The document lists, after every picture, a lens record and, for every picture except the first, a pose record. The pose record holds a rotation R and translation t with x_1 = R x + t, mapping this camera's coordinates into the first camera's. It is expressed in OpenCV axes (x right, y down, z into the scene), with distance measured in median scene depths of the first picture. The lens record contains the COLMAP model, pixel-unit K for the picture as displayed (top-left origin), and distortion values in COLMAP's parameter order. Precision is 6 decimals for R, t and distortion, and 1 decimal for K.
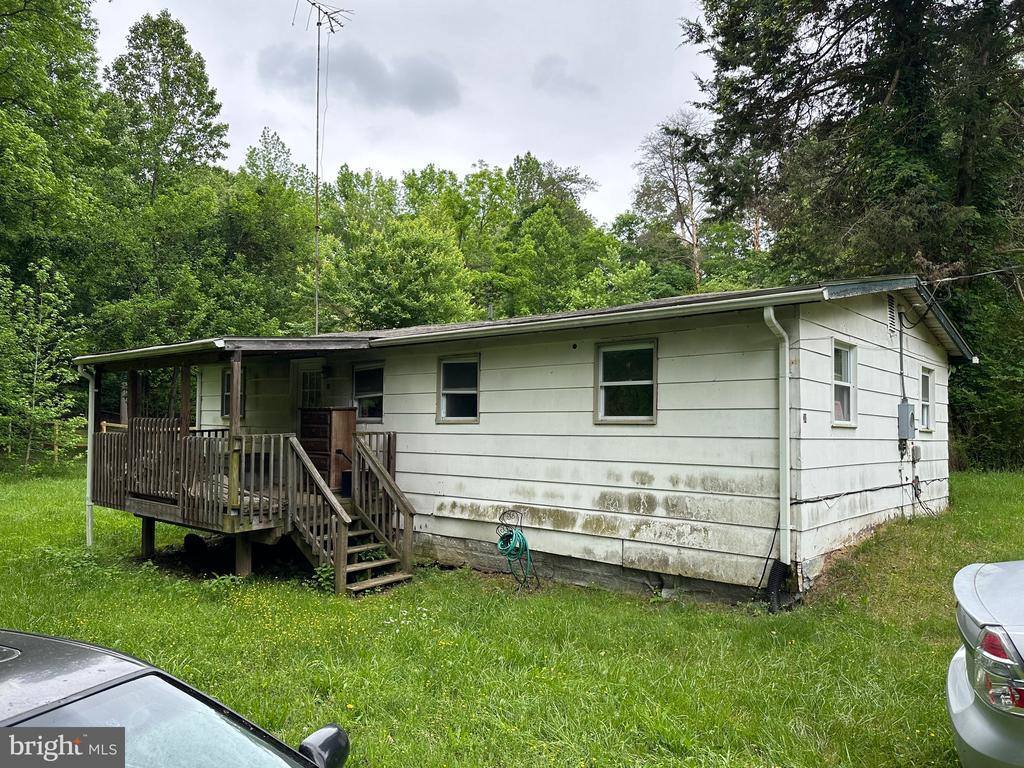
lens RADIAL K [[736.1, 0, 516.6], [0, 736.1, 386.8], [0, 0, 1]] dist [0.009608, -0.031454]
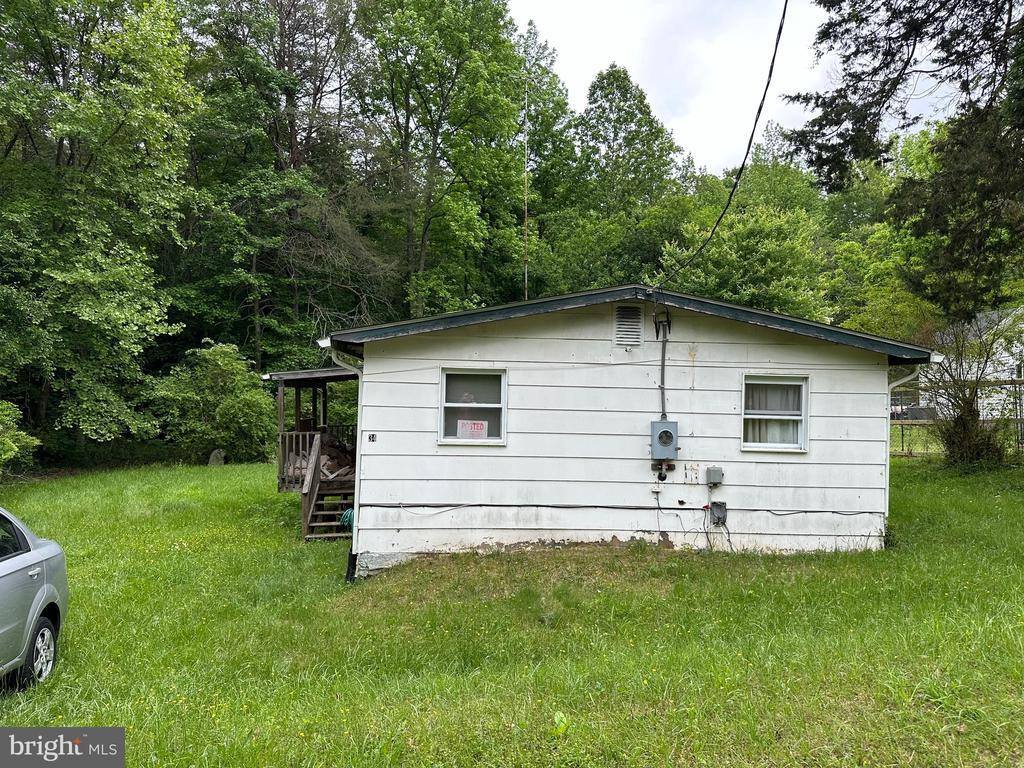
lens RADIAL K [[709.0, 0, 506.4], [0, 709.0, 392.3], [0, 0, 1]] dist [0.020927, -0.046036]
pose [[0.687524, -0.005344, -0.726142, 0.779709], [0.031767, 0.999237, 0.022724, -0.028712], [0.725466, -0.038690, 0.687170, 0.190355]]
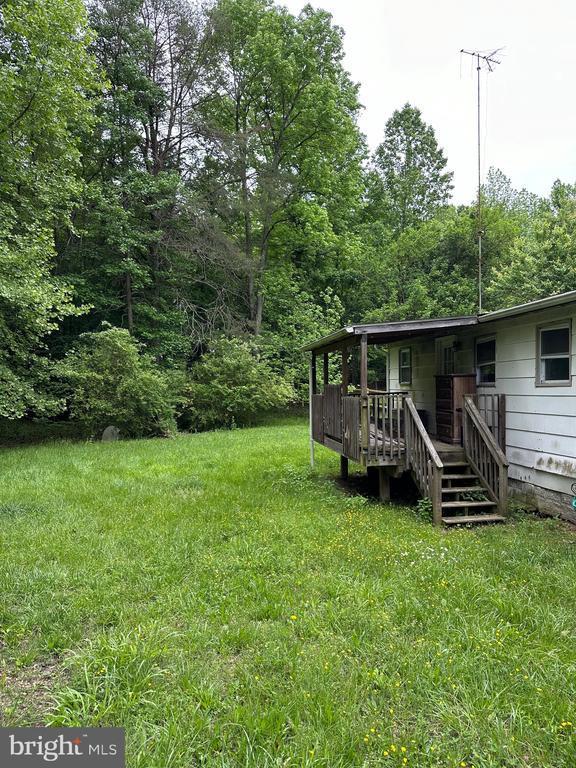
lens RADIAL K [[531.8, 0, 283.1], [0, 531.8, 389.3], [0, 0, 1]] dist [0.020927, -0.046036]
pose [[0.744204, -0.003773, -0.667942, 0.114164], [0.035300, 0.998809, 0.033688, 0.010575], [0.667019, -0.048649, 0.743451, 0.116027]]
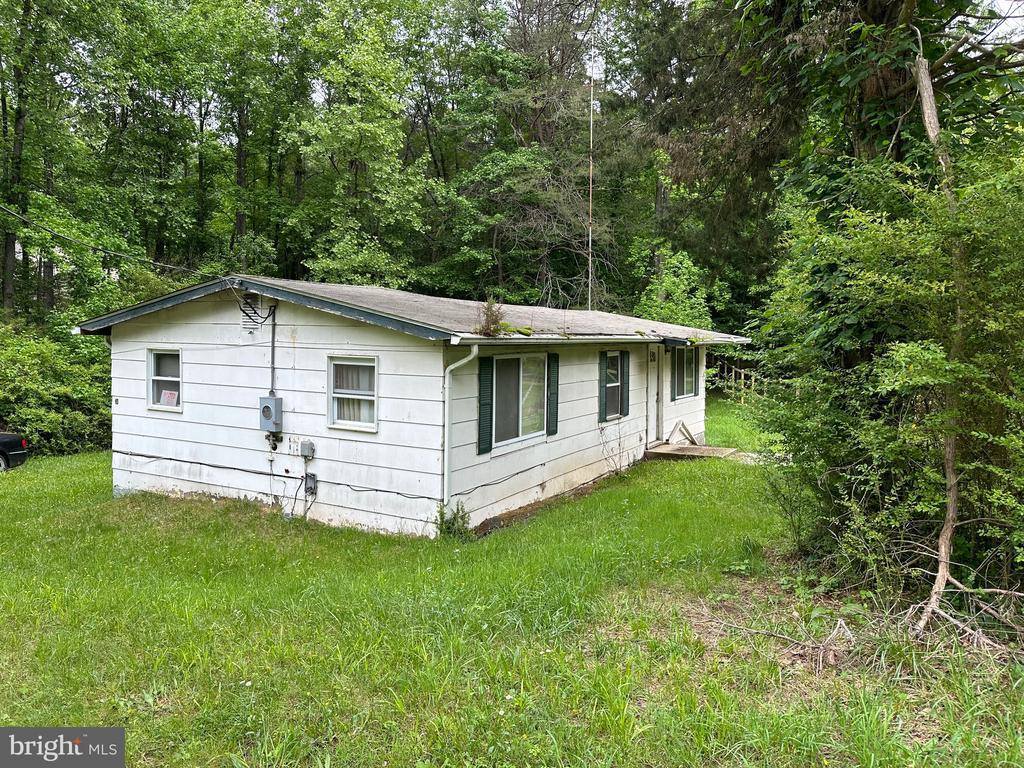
lens RADIAL K [[709.0, 0, 514.2], [0, 709.0, 385.4], [0, 0, 1]] dist [0.020927, -0.046036]
pose [[0.234906, 0.042810, -0.971075, 1.172980], [0.034397, 0.998038, 0.052320, -0.023909], [0.971409, -0.045693, 0.232973, 0.822111]]
